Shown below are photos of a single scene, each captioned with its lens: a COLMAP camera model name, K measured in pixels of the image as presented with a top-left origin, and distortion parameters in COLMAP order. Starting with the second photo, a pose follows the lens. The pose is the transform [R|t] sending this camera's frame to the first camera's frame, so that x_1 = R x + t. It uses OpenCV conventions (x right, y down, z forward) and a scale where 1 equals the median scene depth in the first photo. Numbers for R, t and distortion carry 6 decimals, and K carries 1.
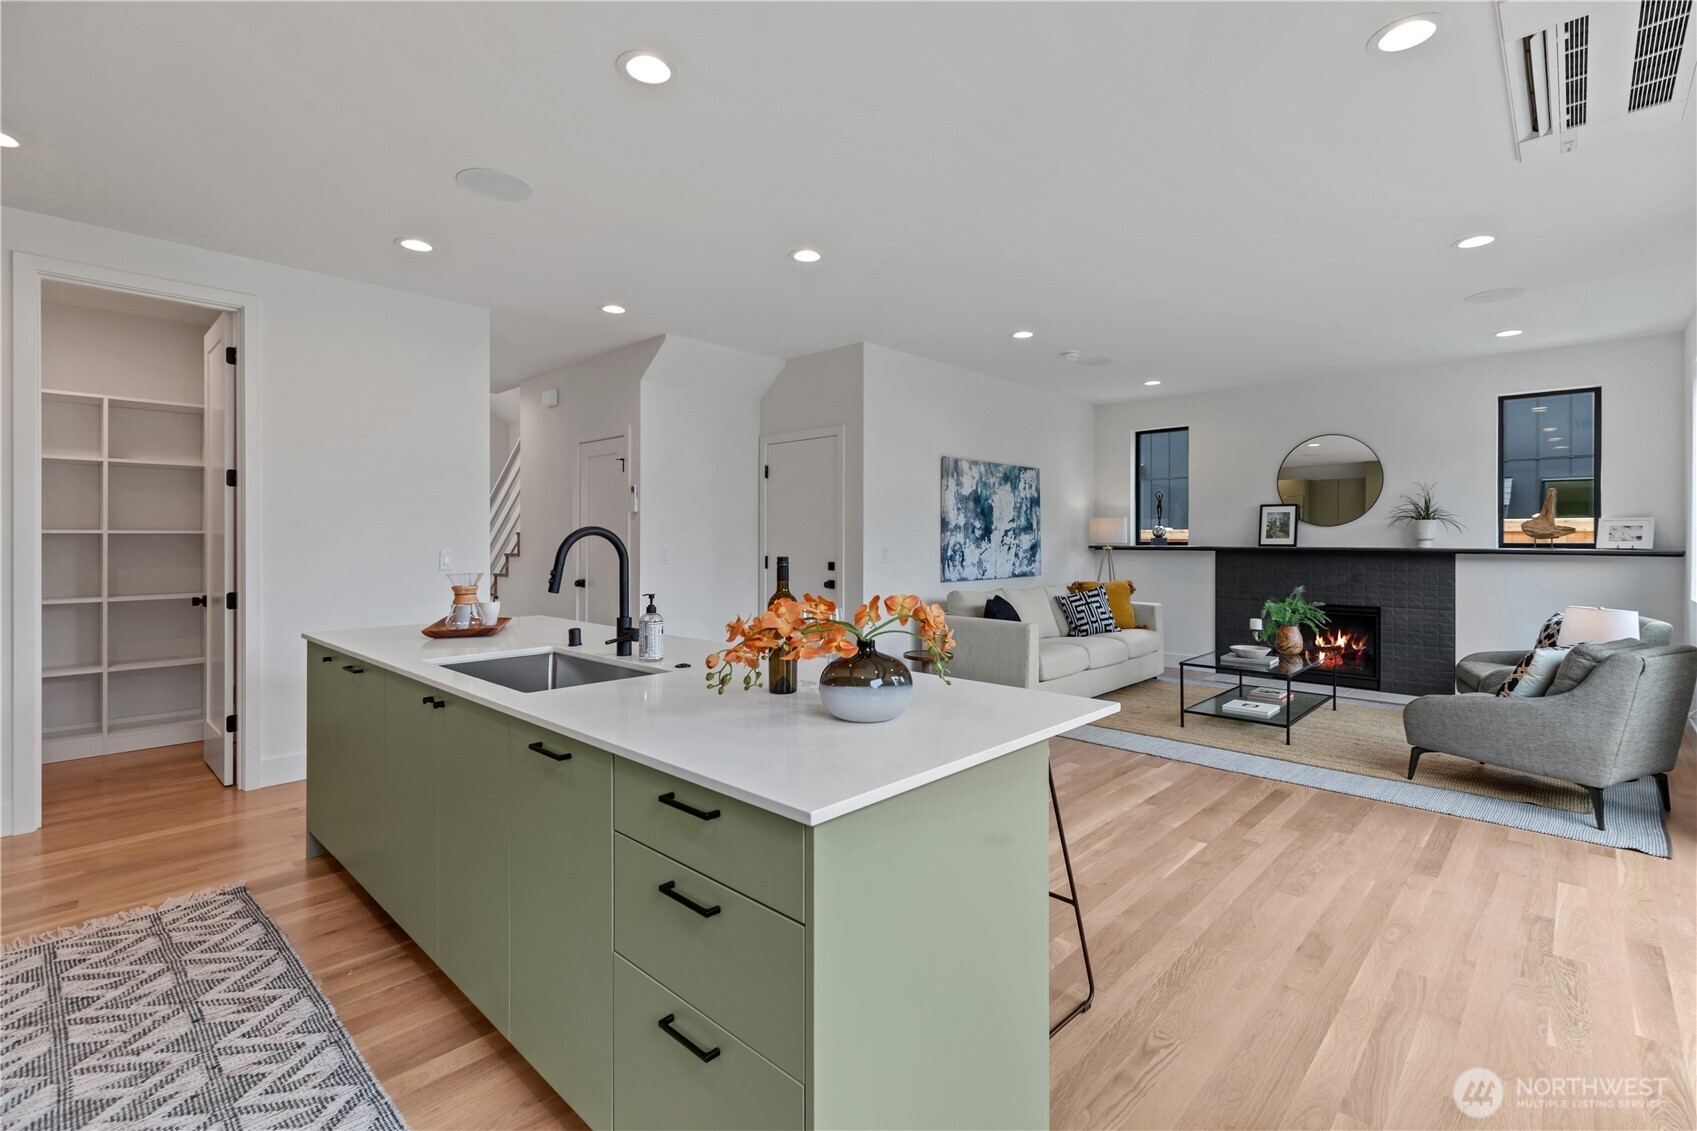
lens RADIAL K [[767.3, 0, 854.8], [0, 767.3, 548.4], [0, 0, 1]] dist [0.003972, -0.000424]
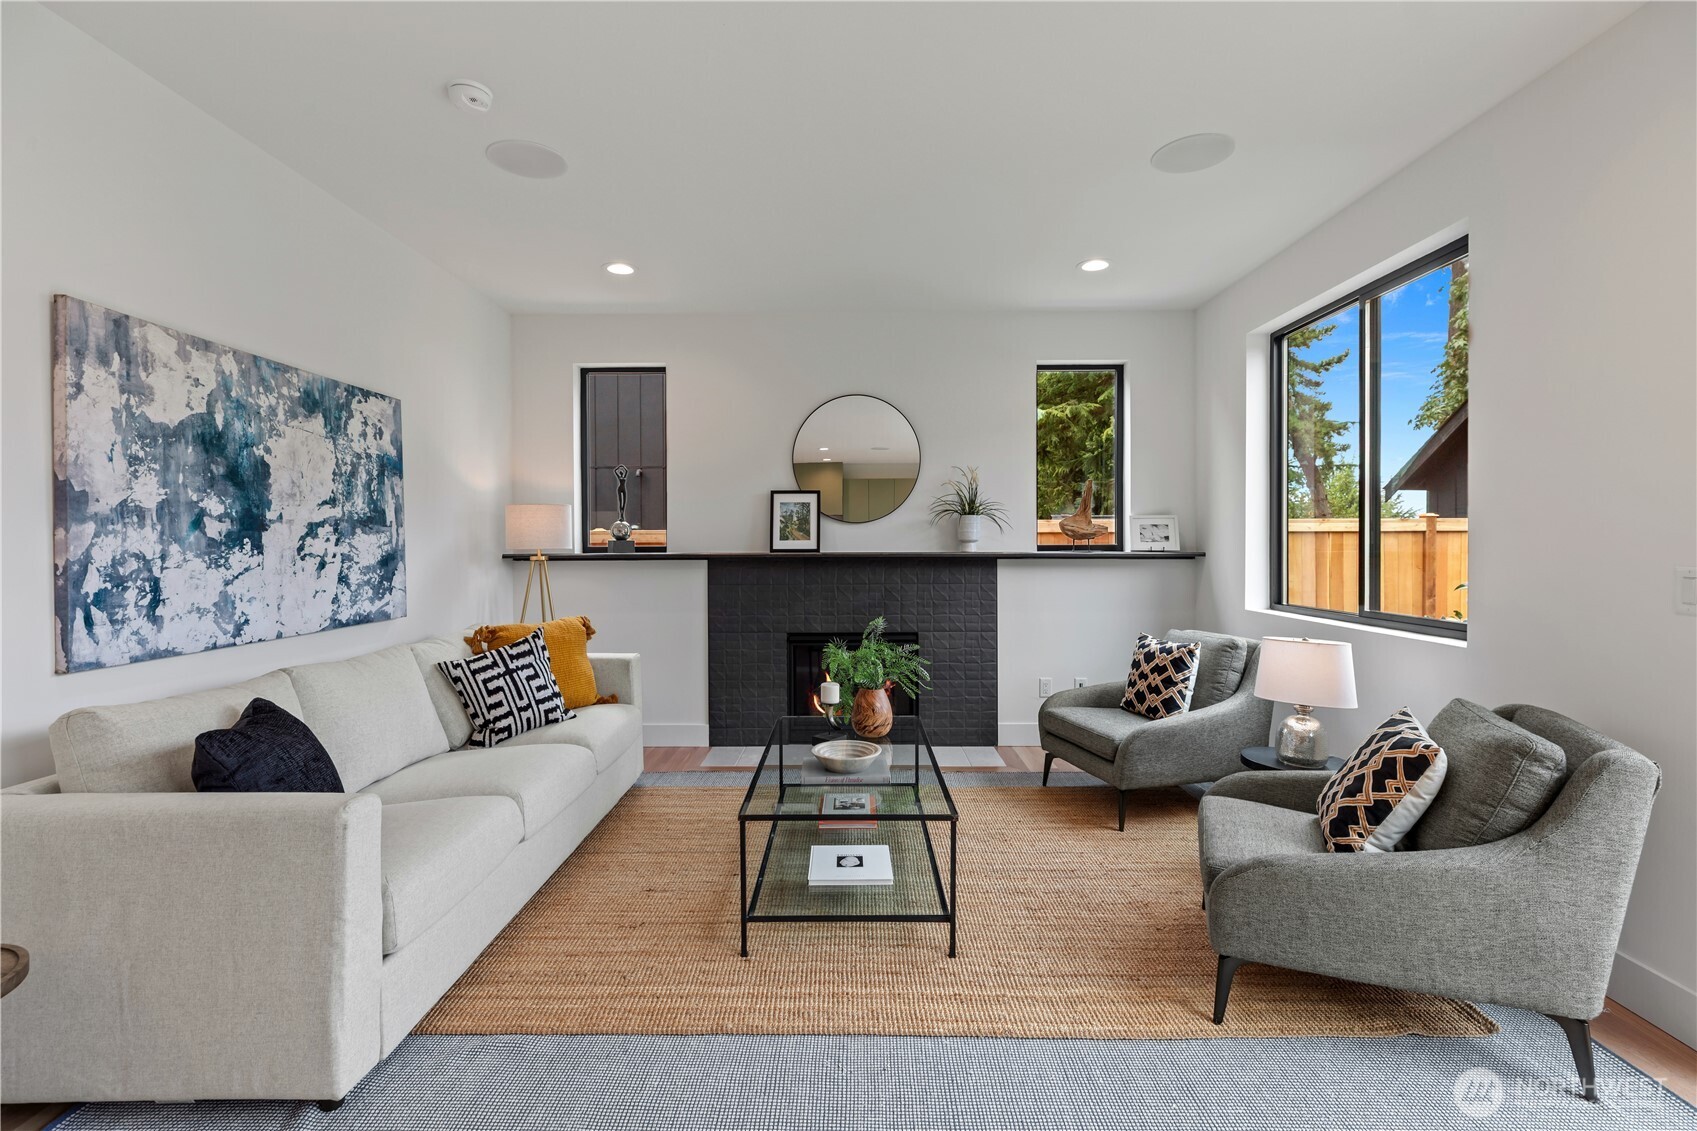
lens RADIAL K [[767.3, 0, 843.9], [0, 767.3, 547.9], [0, 0, 1]] dist [0.003972, -0.000424]
pose [[0.741244, -0.009004, 0.671175, 0.133710], [0.013365, 0.999910, -0.001346, -0.005332], [-0.671102, 0.009968, 0.741298, 0.495561]]
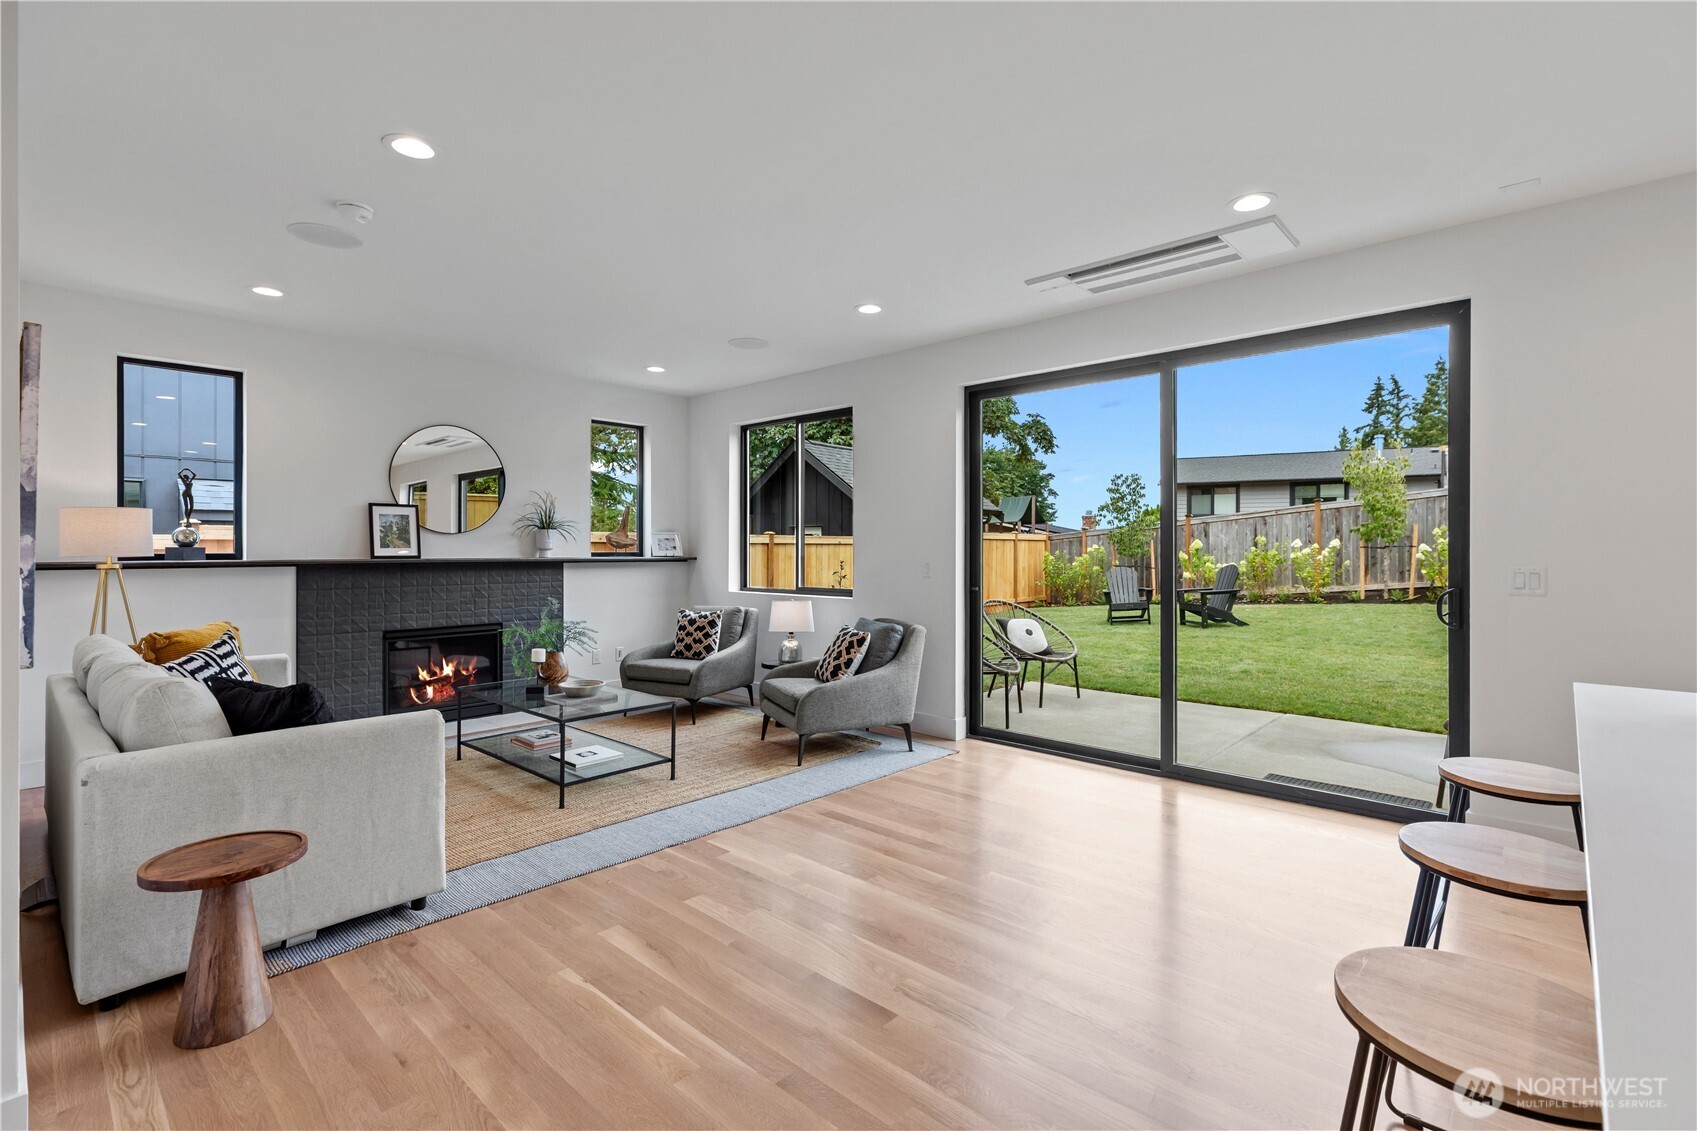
lens RADIAL K [[767.3, 0, 863.7], [0, 767.3, 548.9], [0, 0, 1]] dist [0.003972, -0.000424]
pose [[-0.011044, -0.001268, 0.999938, -0.237456], [0.013572, 0.999907, 0.001418, -0.007459], [-0.999847, 0.013587, -0.011025, 0.573337]]
